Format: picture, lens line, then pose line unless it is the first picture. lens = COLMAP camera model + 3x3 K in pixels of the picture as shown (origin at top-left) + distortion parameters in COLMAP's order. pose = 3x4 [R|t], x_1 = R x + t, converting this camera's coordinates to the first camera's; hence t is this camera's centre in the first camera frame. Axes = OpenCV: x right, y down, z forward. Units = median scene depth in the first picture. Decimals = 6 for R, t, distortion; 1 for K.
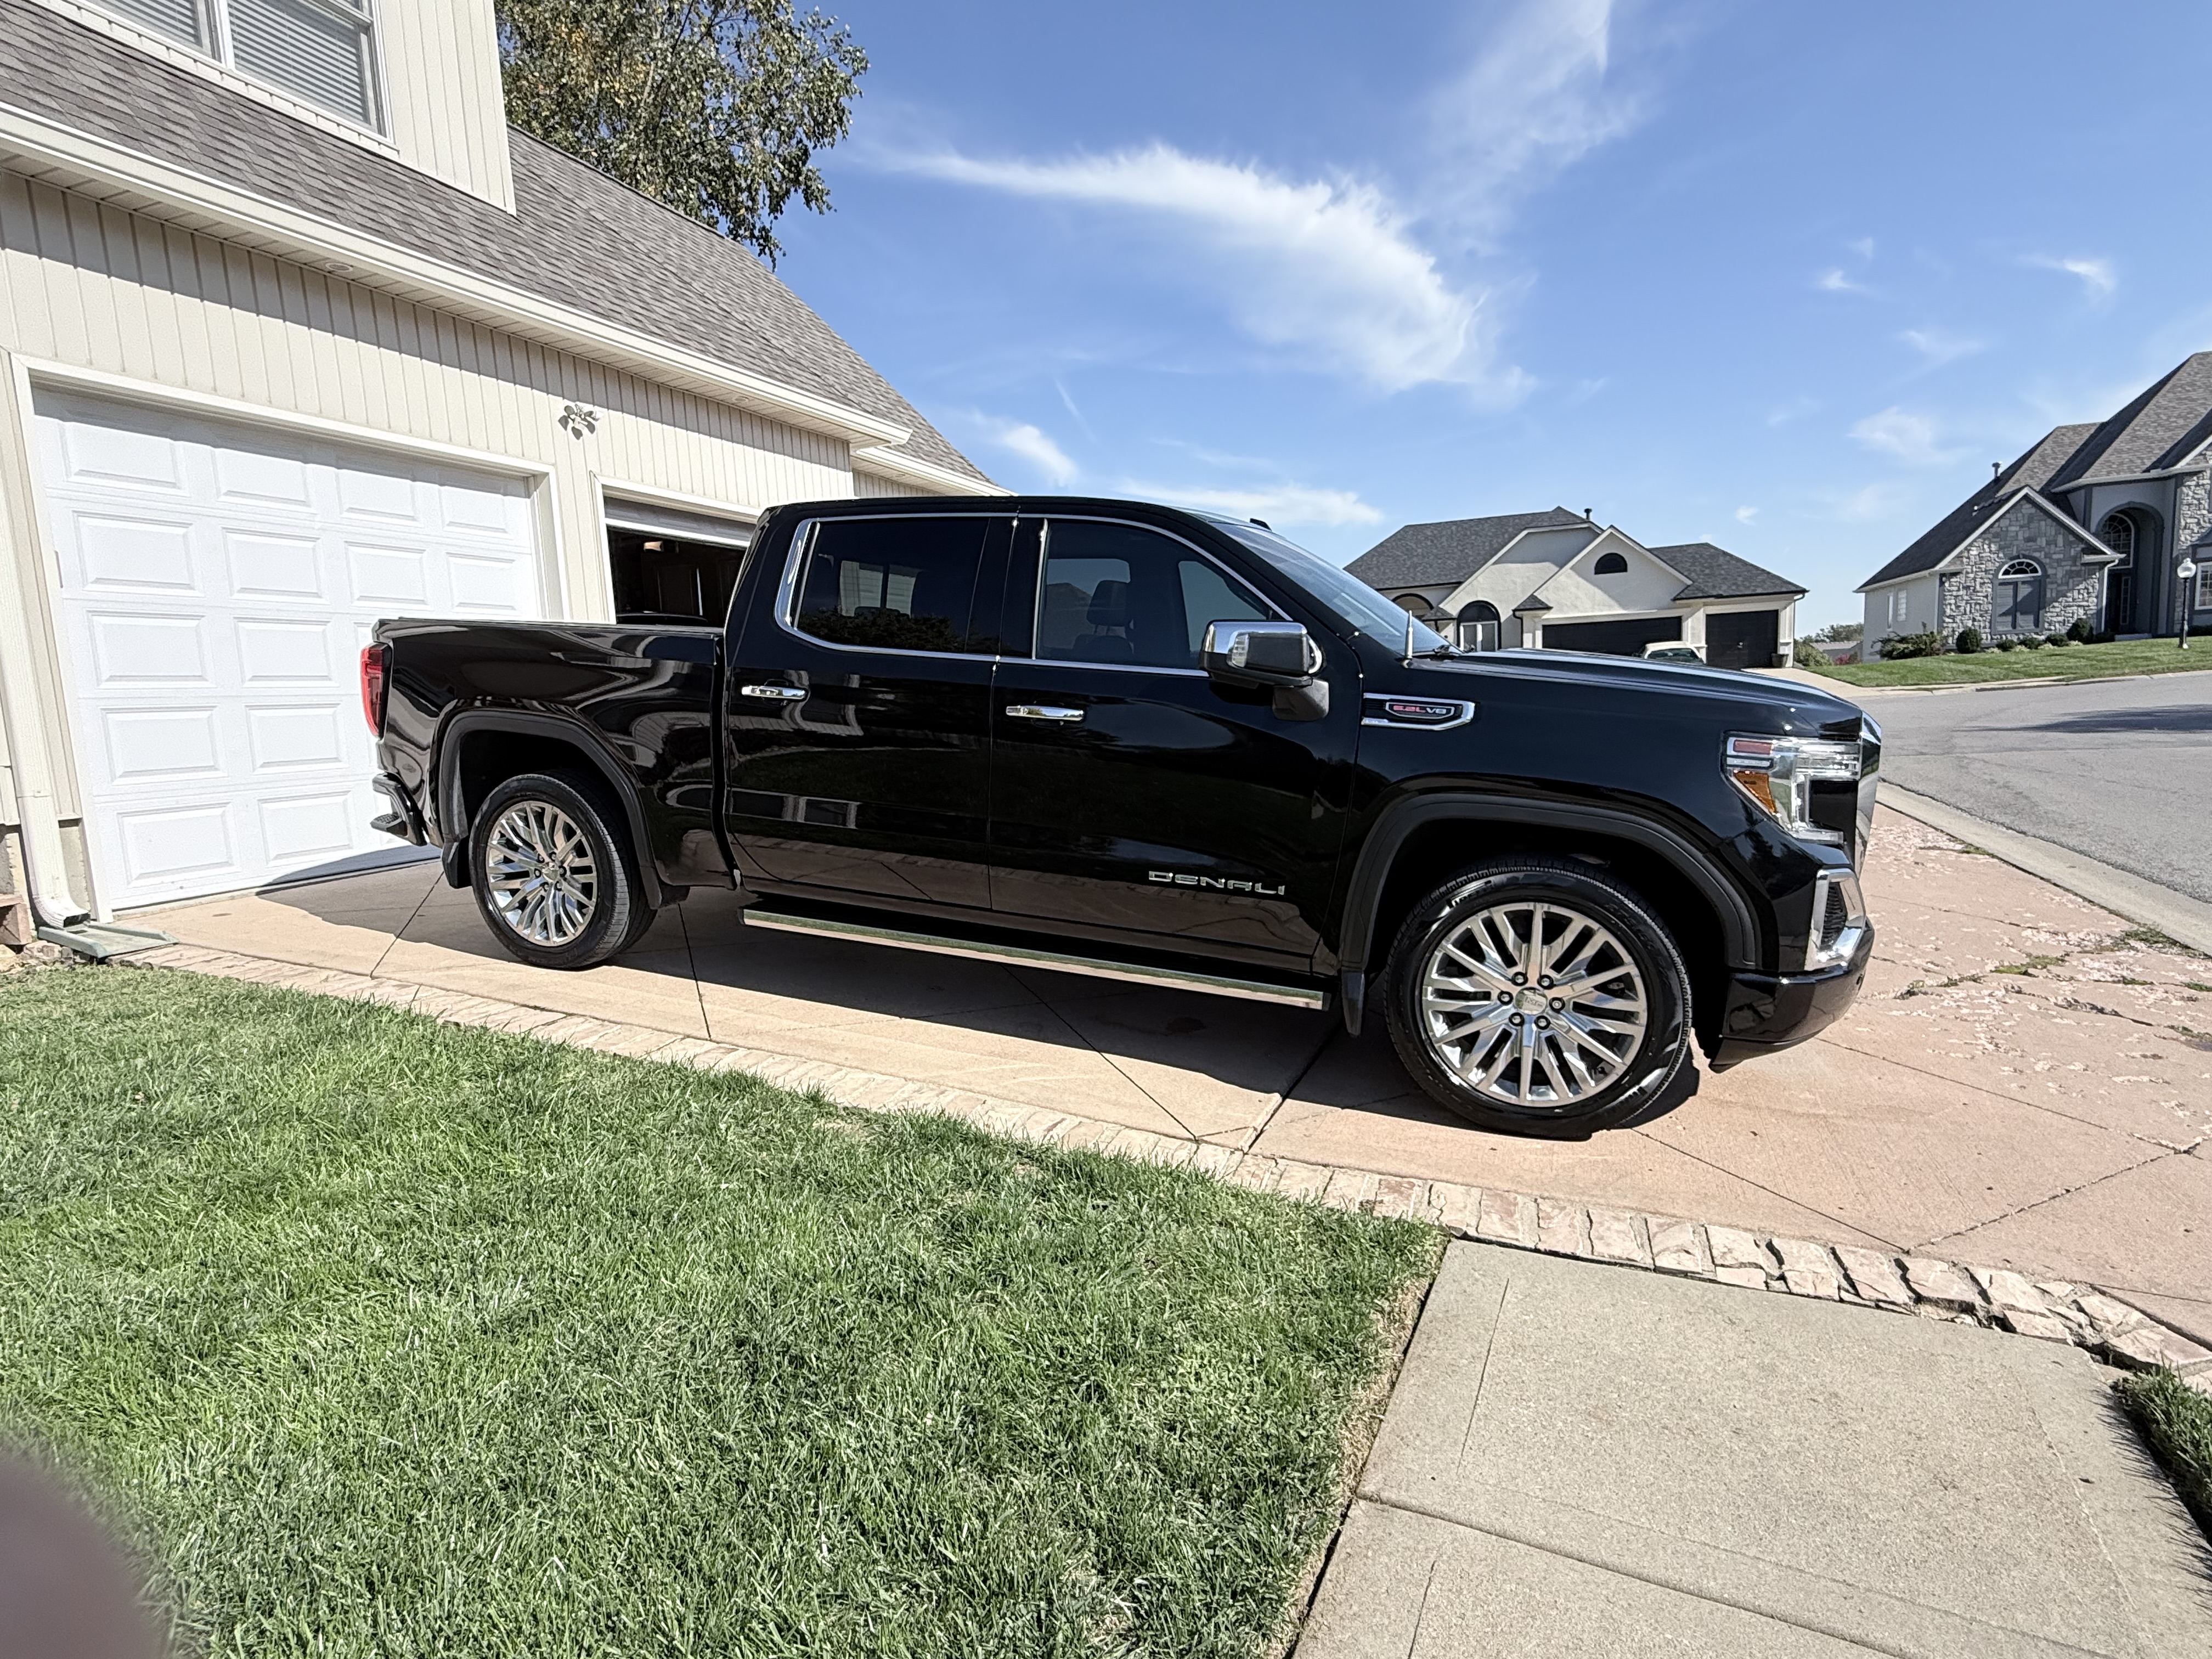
lens RADIAL K [[1081.5, 0, 1106.0], [0, 1081.5, 829.5], [0, 0, 1]] dist [0.000874, -0.000064]
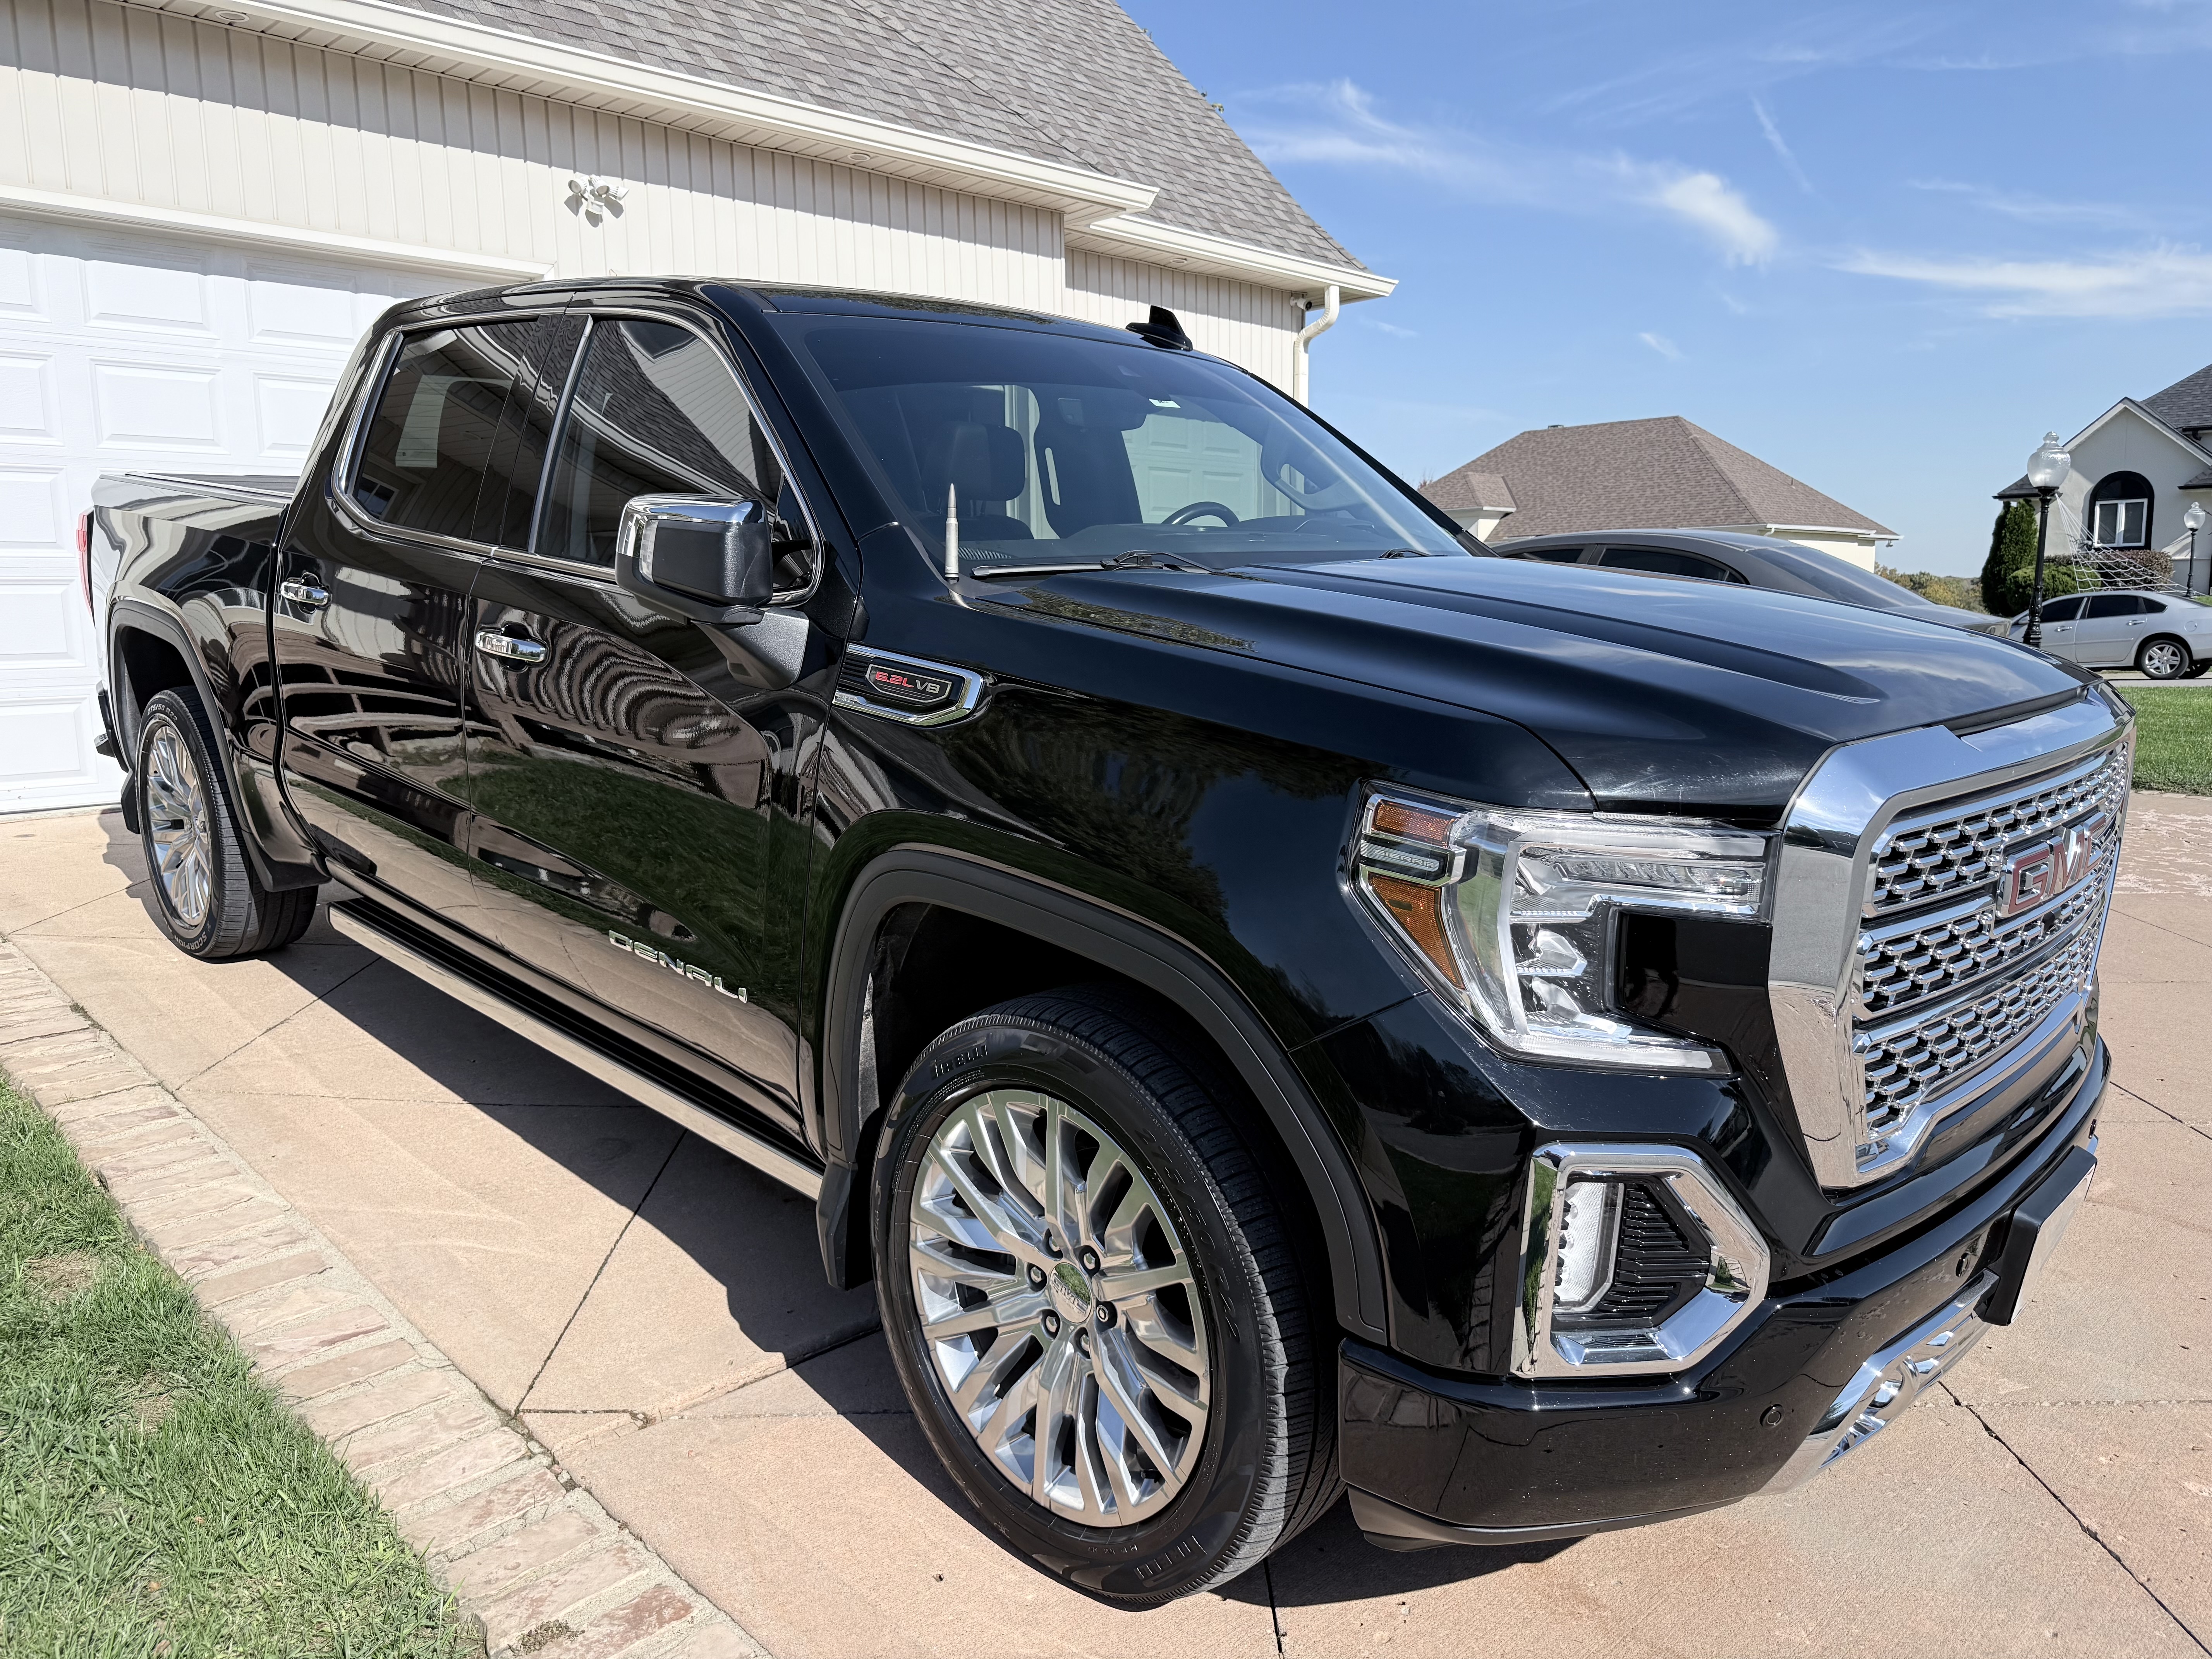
lens RADIAL K [[1528.0, 0, 1106.0], [0, 1528.0, 829.5], [0, 0, 1]] dist [0.065450, -0.068034]
pose [[0.924167, 0.090667, -0.371072, 0.637272], [-0.076875, 0.995693, 0.051825, -0.085208], [0.374173, -0.019369, 0.927157, 0.363495]]
